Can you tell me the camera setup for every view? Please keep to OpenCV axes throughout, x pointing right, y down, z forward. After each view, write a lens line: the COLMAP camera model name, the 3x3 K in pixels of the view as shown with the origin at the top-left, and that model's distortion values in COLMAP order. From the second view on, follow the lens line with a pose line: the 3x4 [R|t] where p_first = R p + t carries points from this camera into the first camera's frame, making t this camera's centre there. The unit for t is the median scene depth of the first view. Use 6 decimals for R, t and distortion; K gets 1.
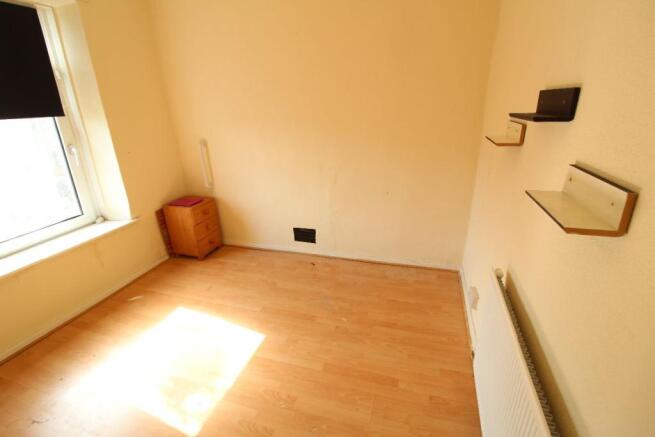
lens RADIAL K [[301.0, 0, 327.5], [0, 301.0, 218.5], [0, 0, 1]] dist [-0.014359, -0.000034]
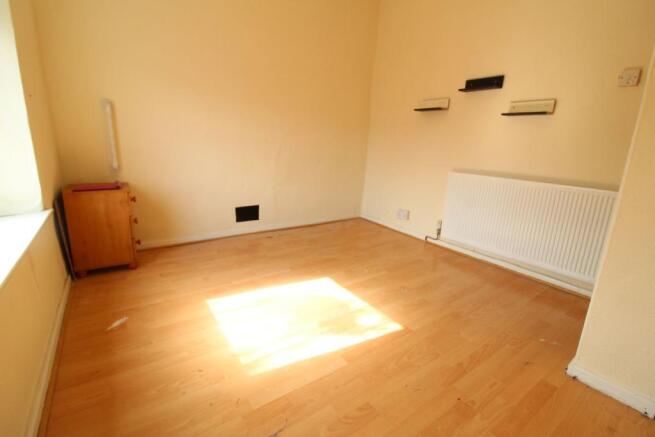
lens RADIAL K [[301.0, 0, 327.5], [0, 301.0, 218.5], [0, 0, 1]] dist [-0.014359, -0.000034]
pose [[0.606205, -0.144477, 0.782075, -0.797299], [0.225555, 0.974217, 0.005139, 0.145550], [-0.762653, 0.173285, 0.623163, 0.241074]]
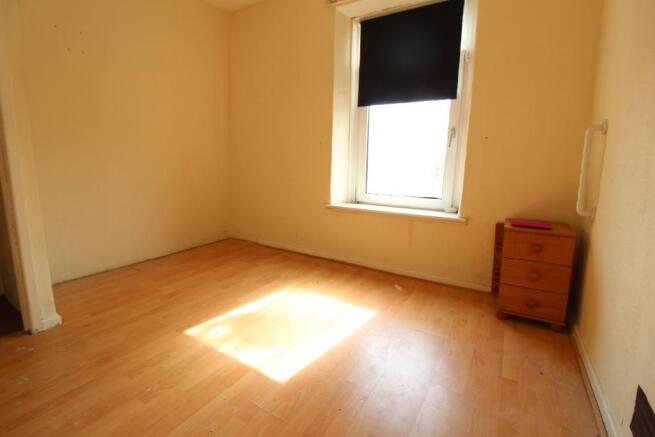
lens RADIAL K [[301.0, 0, 327.5], [0, 301.0, 218.5], [0, 0, 1]] dist [-0.014359, -0.000034]
pose [[-0.243301, 0.204819, -0.948079, 0.238439], [-0.355984, 0.890385, 0.283709, -0.103920], [0.902264, 0.406527, -0.143720, 0.821515]]
